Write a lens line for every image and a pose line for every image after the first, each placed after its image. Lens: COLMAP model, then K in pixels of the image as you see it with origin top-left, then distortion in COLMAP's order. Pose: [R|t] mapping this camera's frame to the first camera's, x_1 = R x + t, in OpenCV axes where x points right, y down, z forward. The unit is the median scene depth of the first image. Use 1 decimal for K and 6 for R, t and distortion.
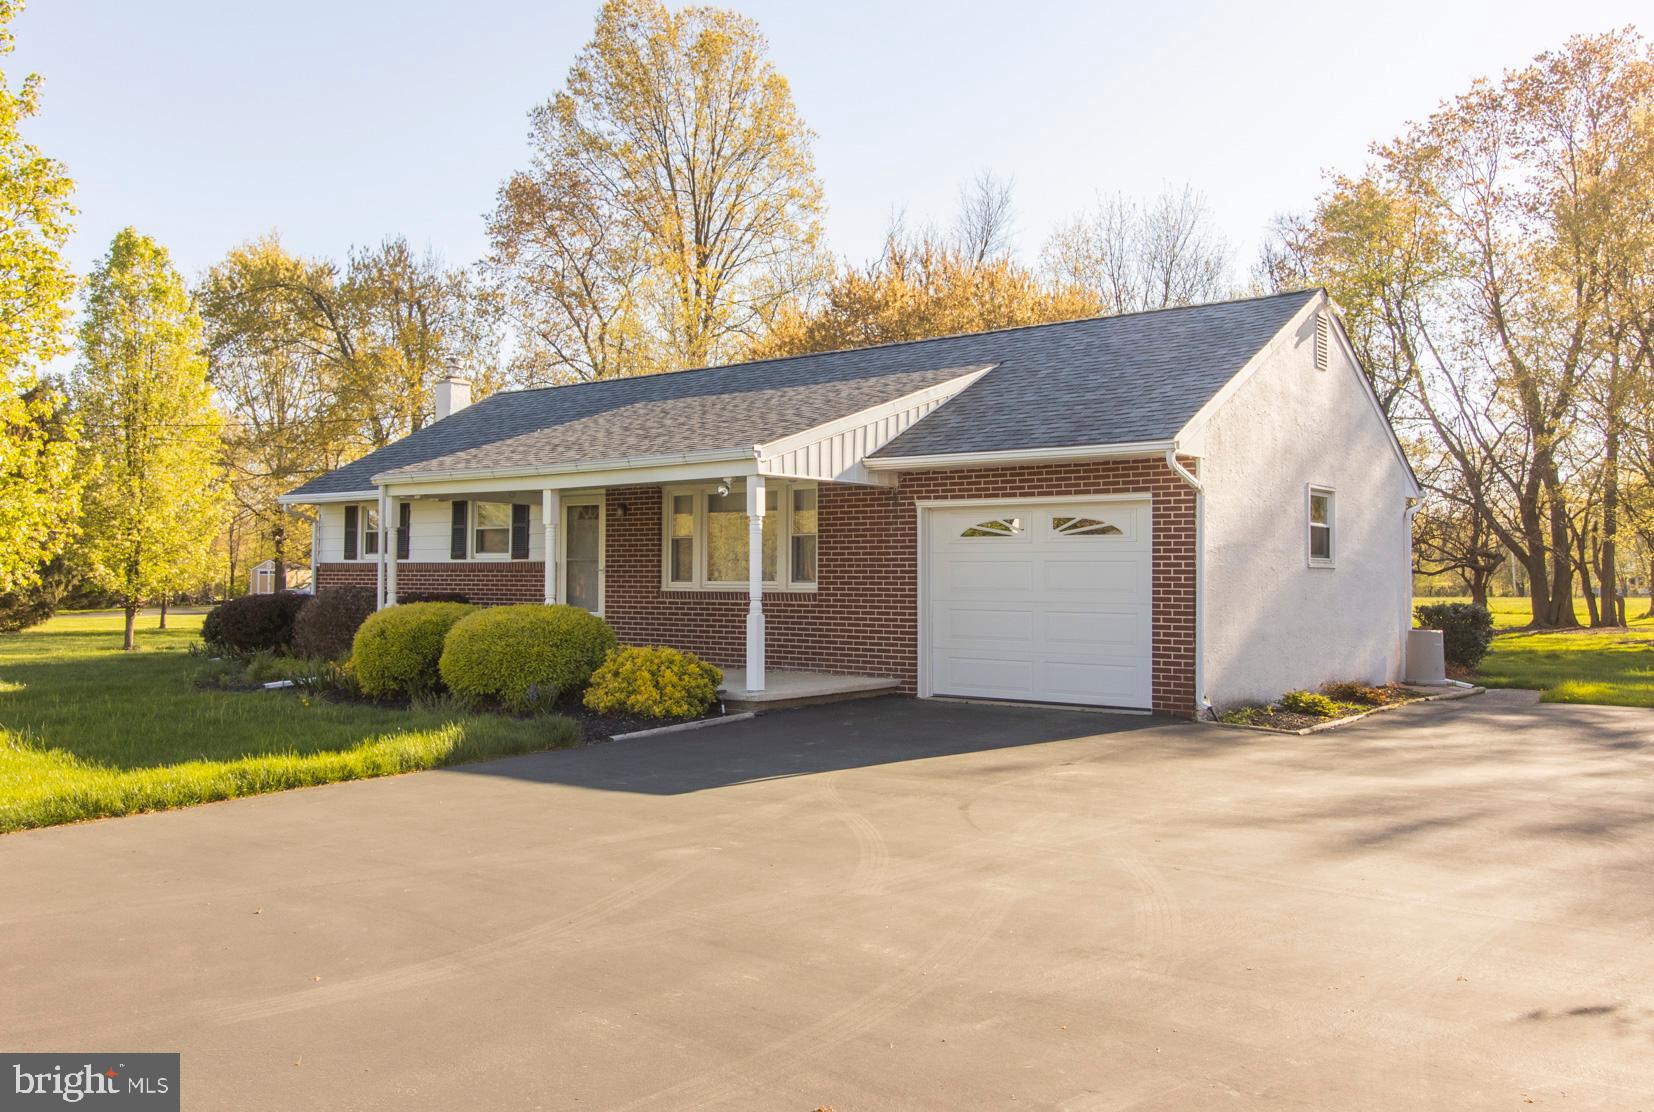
lens RADIAL K [[1362.0, 0, 827.0], [0, 1362.0, 556.0], [0, 0, 1]] dist [0.004014, -0.000096]
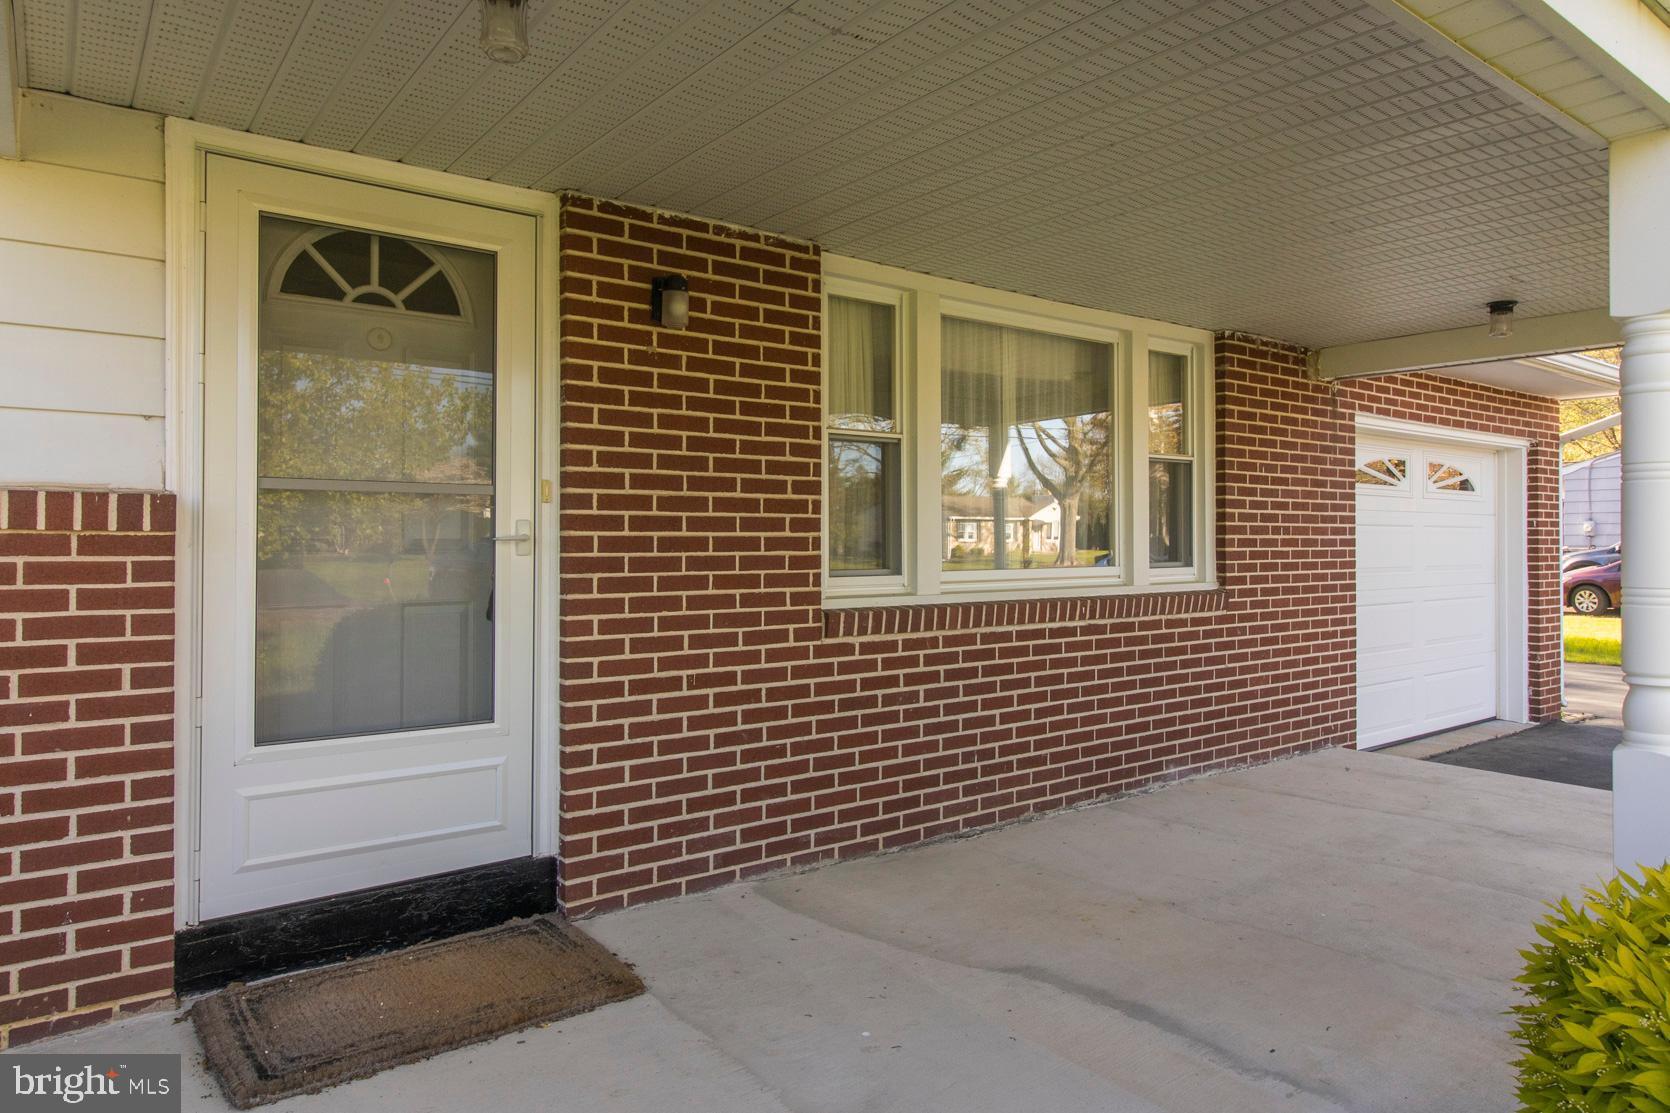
lens RADIAL K [[1041.8, 0, 836.6], [0, 1041.8, 524.9], [0, 0, 1]] dist [0.008784, 0.000868]
pose [[0.259602, -0.000254, 0.965716, -0.331478], [-0.024656, 0.999672, 0.006891, 0.005721], [-0.965401, -0.025599, 0.259511, 0.925089]]
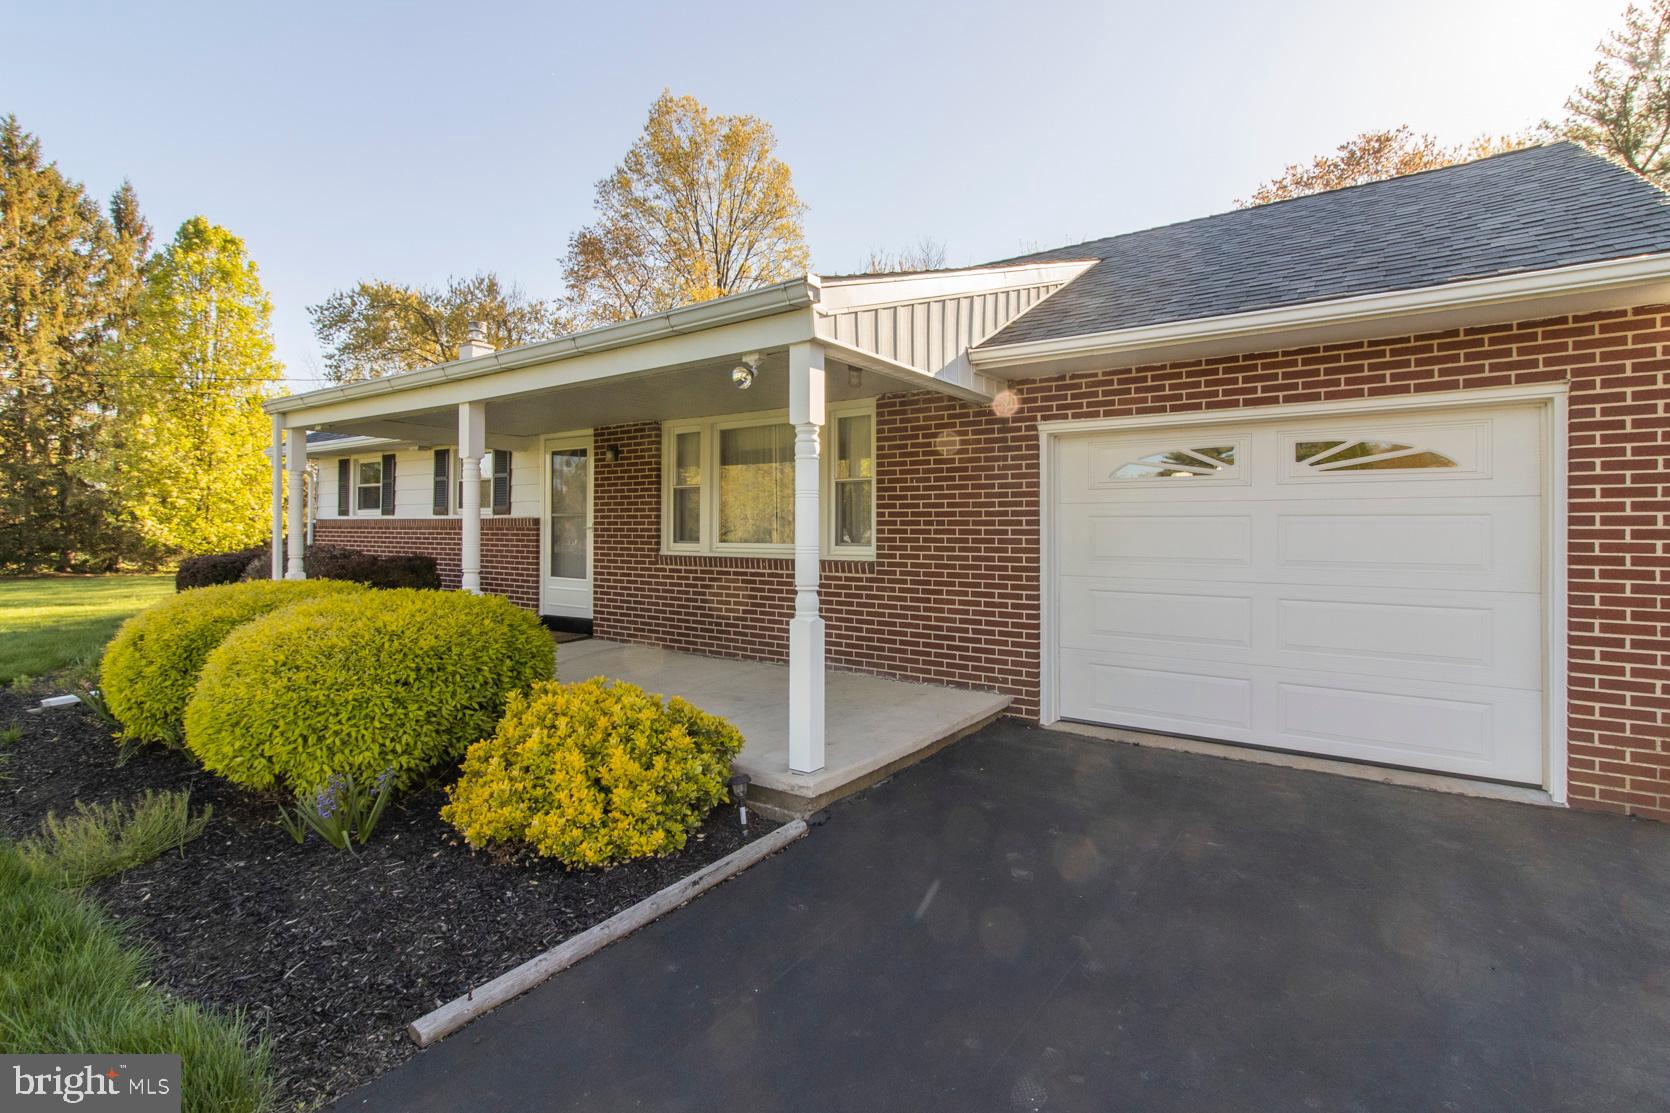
lens RADIAL K [[791.4, 0, 835.7], [0, 791.4, 535.0], [0, 0, 1]] dist [0.005294, 0.000315]
pose [[0.998921, 0.000043, 0.046451, -0.041564], [-0.001087, 0.999748, 0.022437, 0.003861], [-0.046438, -0.022464, 0.998669, 0.532247]]
